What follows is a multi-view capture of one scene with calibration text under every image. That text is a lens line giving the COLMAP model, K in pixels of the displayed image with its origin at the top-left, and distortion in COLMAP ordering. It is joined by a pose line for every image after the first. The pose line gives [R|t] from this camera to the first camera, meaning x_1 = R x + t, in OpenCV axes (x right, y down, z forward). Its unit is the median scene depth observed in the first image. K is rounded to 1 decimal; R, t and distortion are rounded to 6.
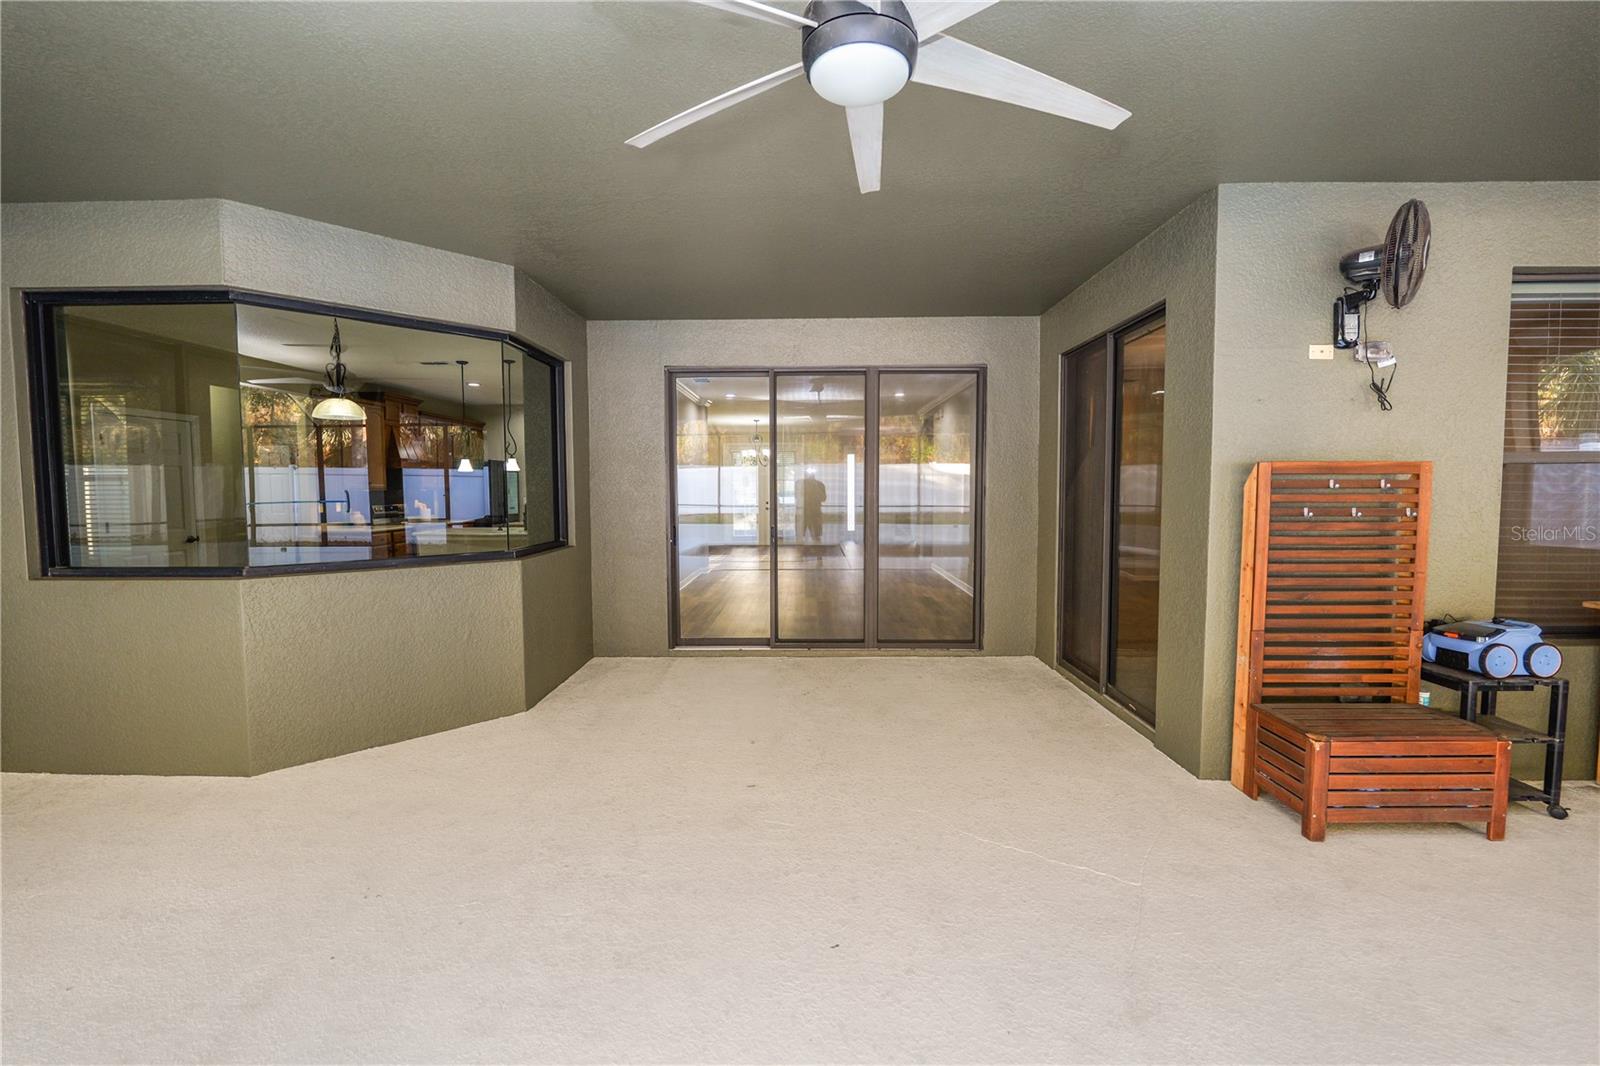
lens RADIAL K [[649.3, 0, 786.3], [0, 649.3, 525.1], [0, 0, 1]] dist [-0.009871, -0.000234]
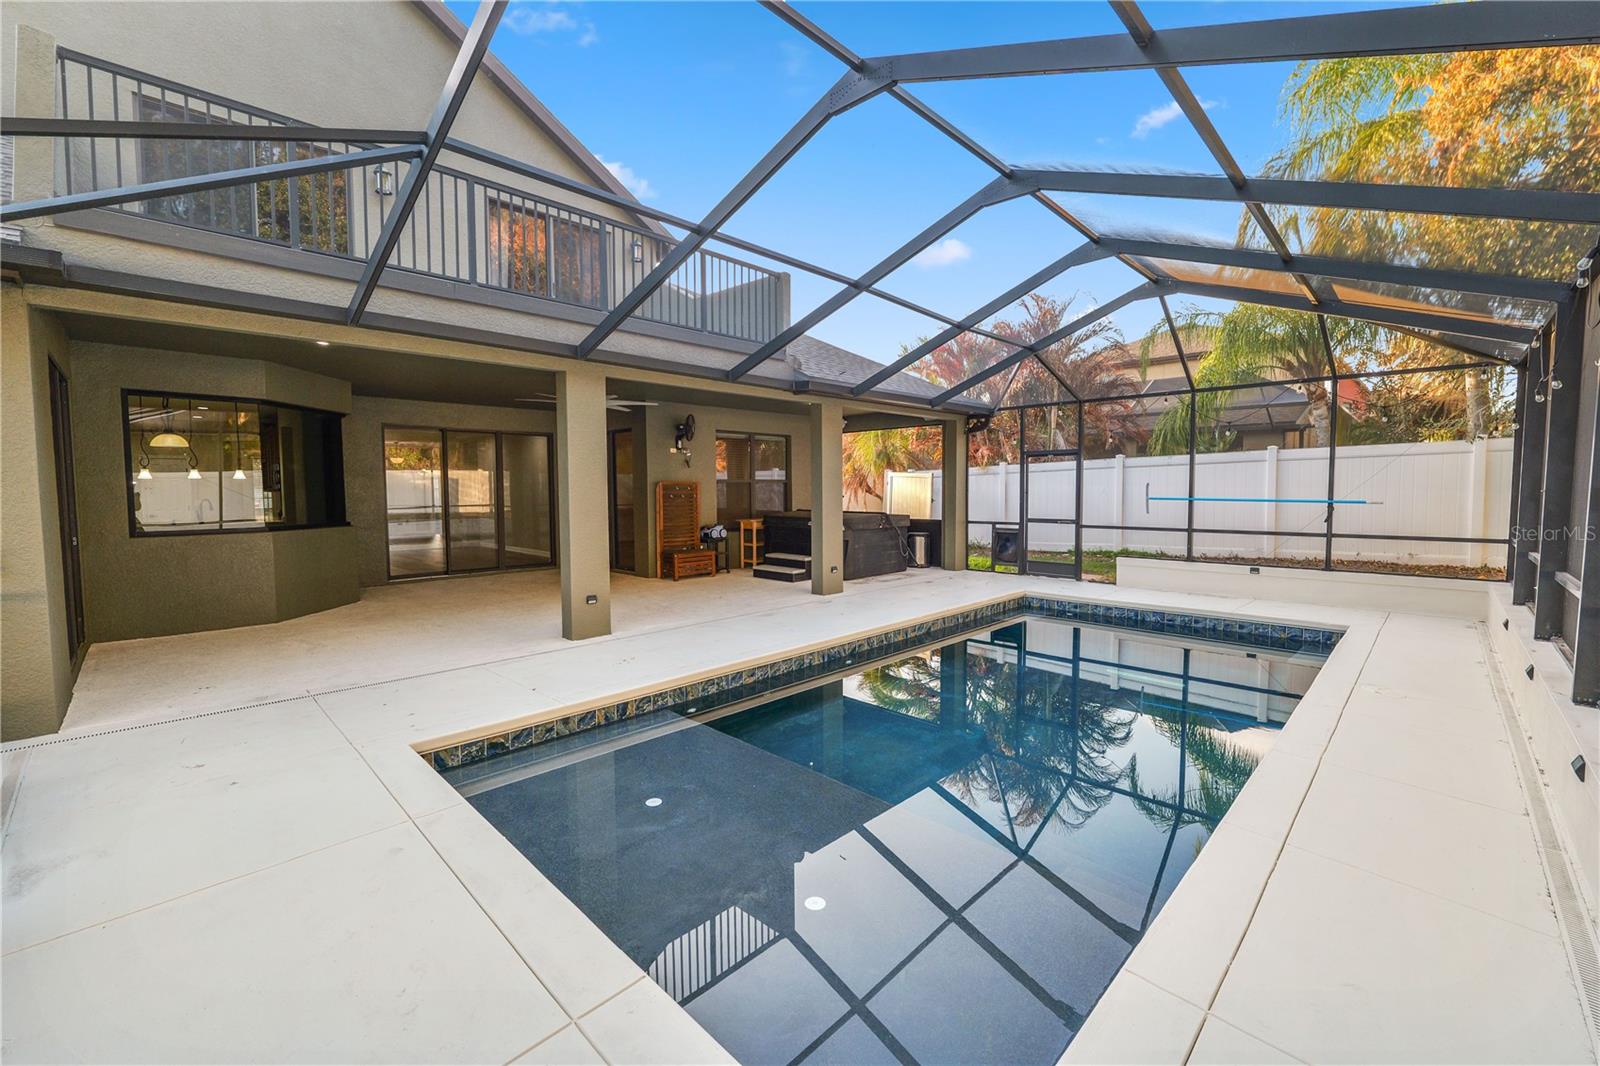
lens RADIAL K [[649.3, 0, 801.6], [0, 649.3, 522.5], [0, 0, 1]] dist [-0.009871, -0.000234]
pose [[0.698375, -0.039198, 0.714658, -1.195988], [0.045063, 0.998926, 0.010753, 0.113268], [-0.714312, 0.024695, 0.699391, -1.922037]]
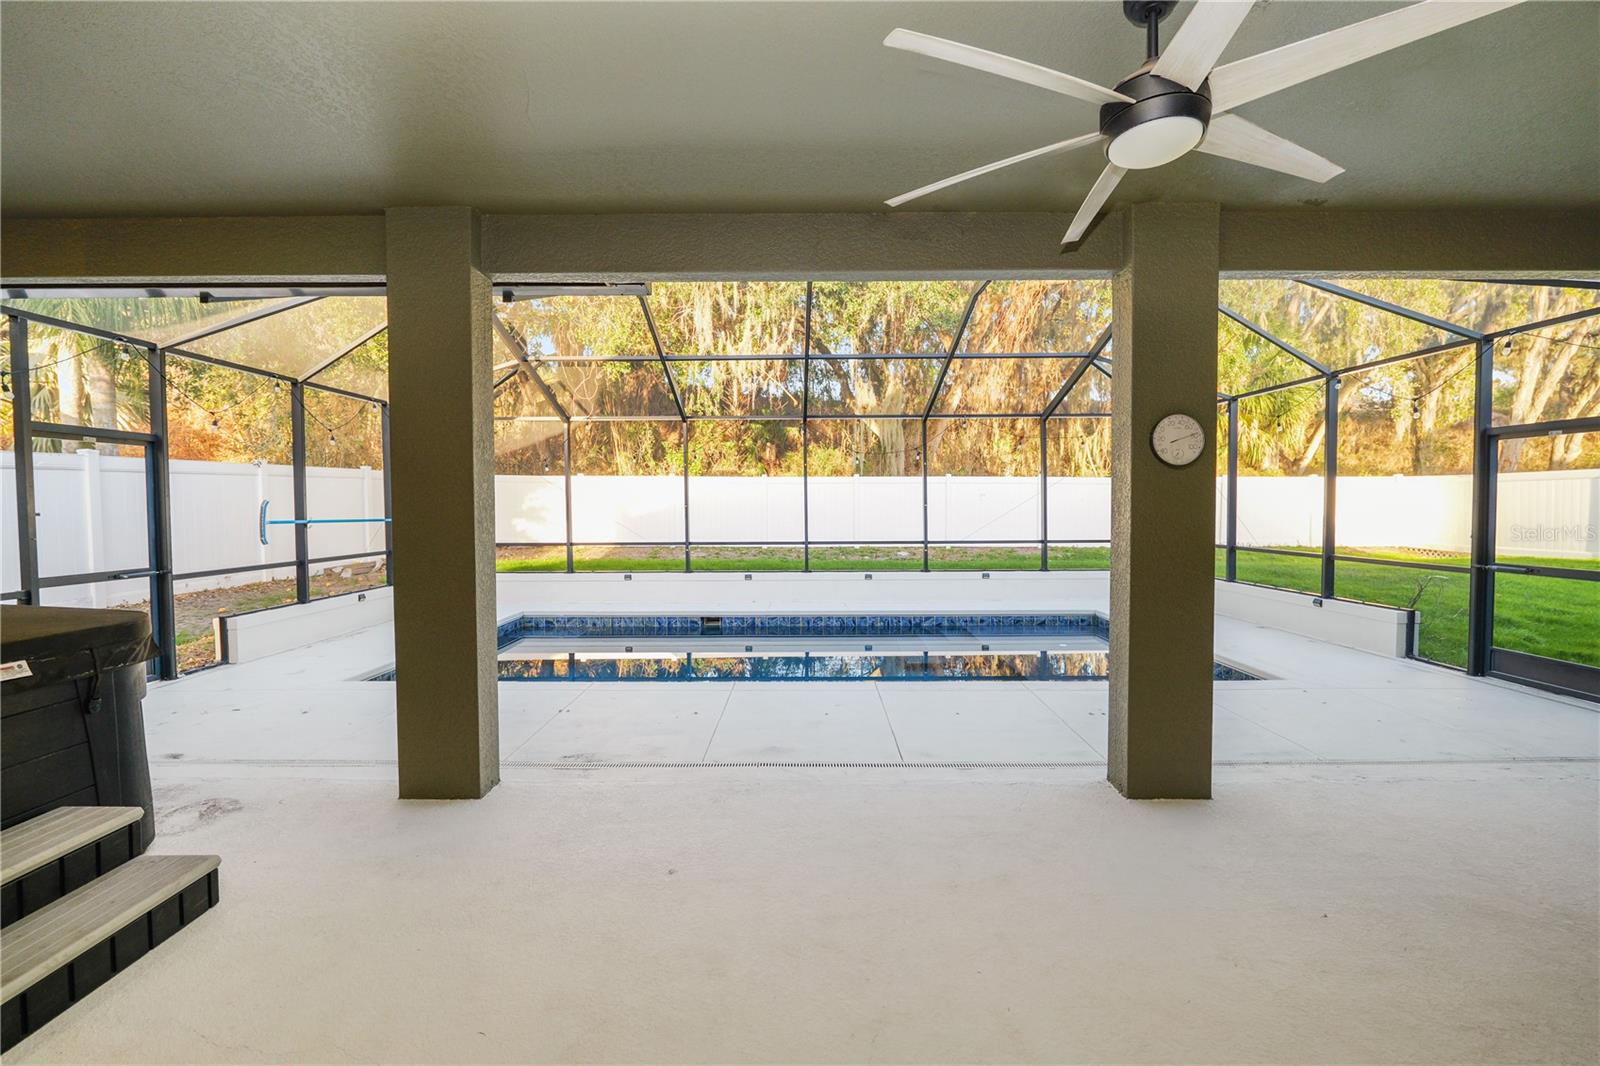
lens RADIAL K [[649.3, 0, 799.0], [0, 649.3, 507.0], [0, 0, 1]] dist [-0.009871, -0.000234]
pose [[-0.999960, 0.005997, -0.006646, 0.420133], [0.005549, 0.997837, 0.065498, -0.071362], [0.007024, 0.065459, -0.997831, 1.145038]]
